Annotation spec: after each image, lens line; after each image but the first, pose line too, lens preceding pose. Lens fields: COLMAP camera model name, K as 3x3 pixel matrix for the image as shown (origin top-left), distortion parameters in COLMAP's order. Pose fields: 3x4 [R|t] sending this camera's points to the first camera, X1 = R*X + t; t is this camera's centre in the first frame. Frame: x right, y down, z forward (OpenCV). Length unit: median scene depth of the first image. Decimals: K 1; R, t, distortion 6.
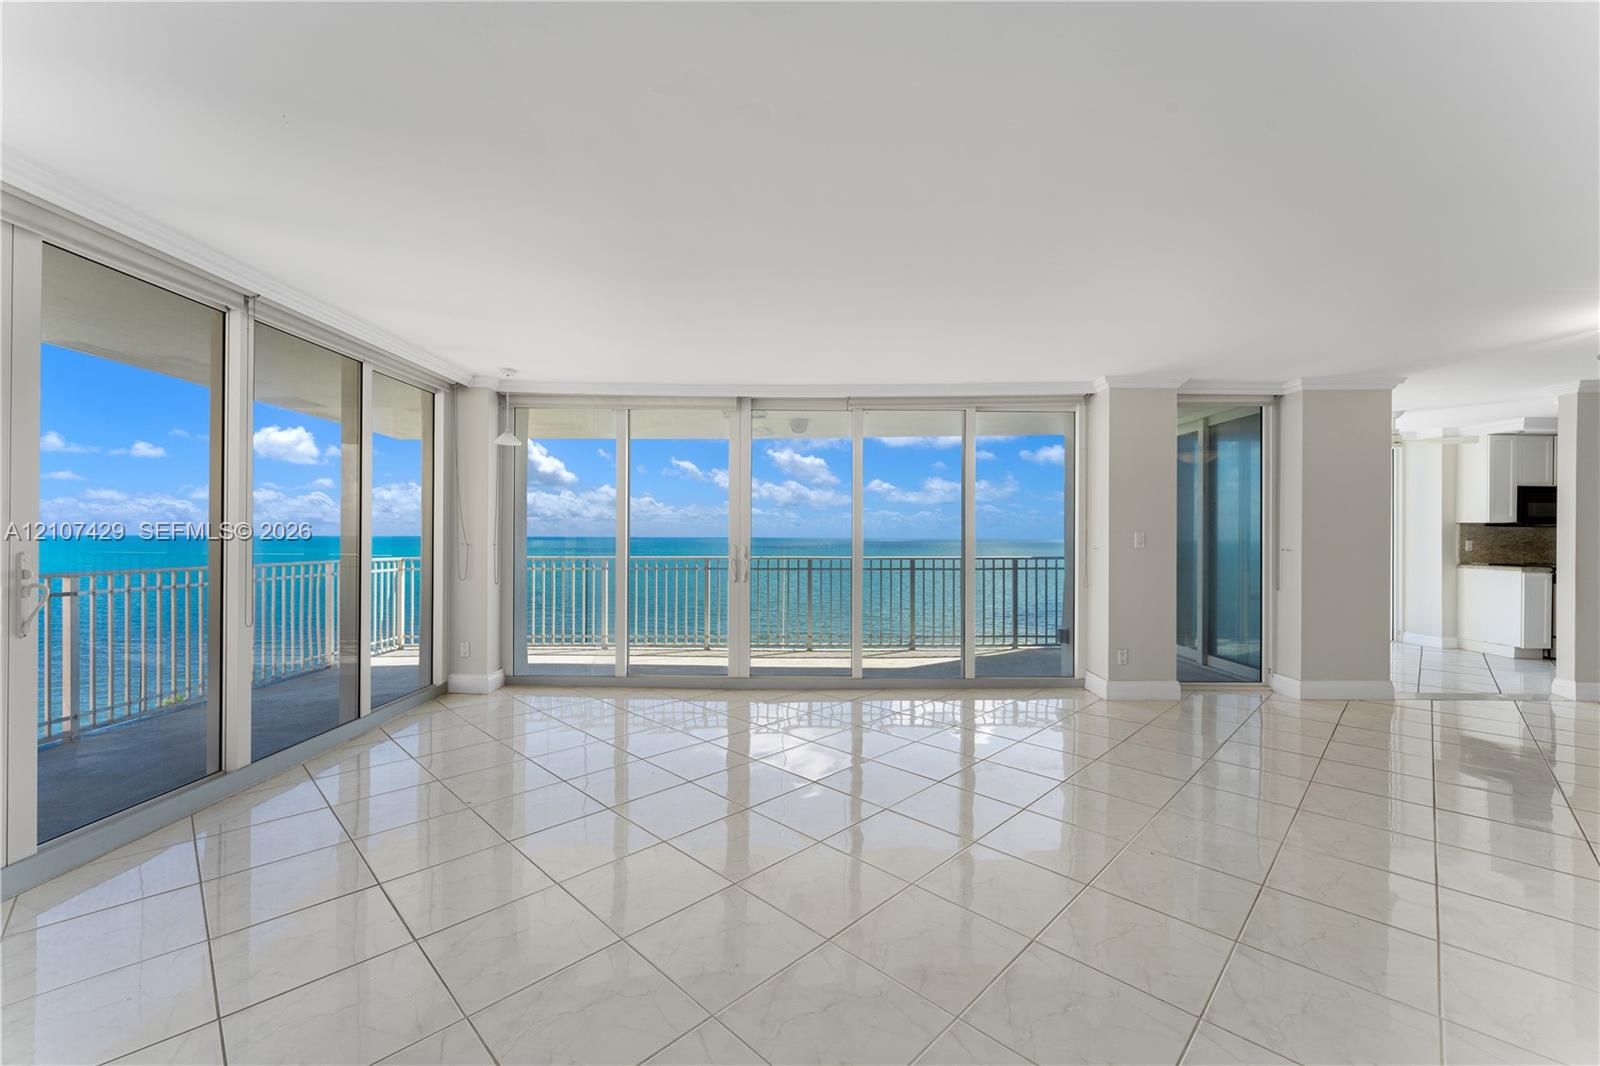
lens RADIAL K [[641.8, 0, 798.3], [0, 641.8, 527.5], [0, 0, 1]] dist [0.000329, 0.000277]
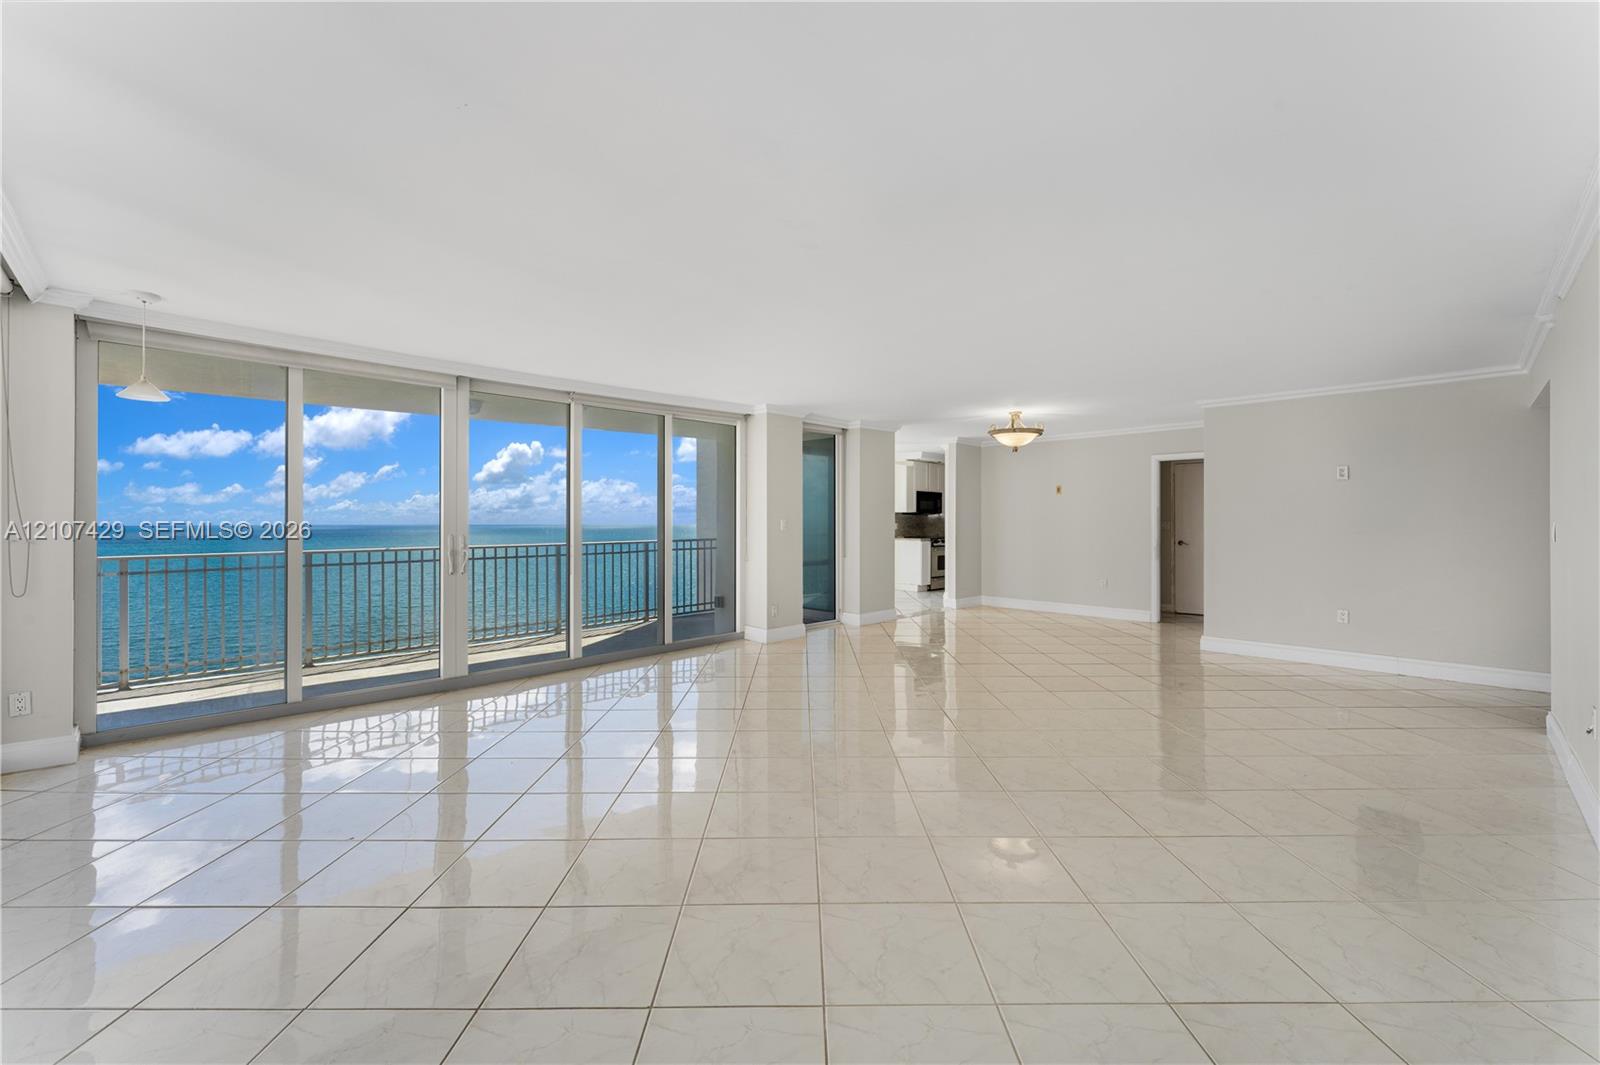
lens RADIAL K [[641.8, 0, 788.4], [0, 641.8, 509.5], [0, 0, 1]] dist [0.000329, 0.000277]
pose [[0.724217, 0.006676, 0.689540, -0.265822], [-0.001228, 0.999964, -0.008391, -0.000860], [-0.689571, 0.005230, 0.724199, -0.003687]]
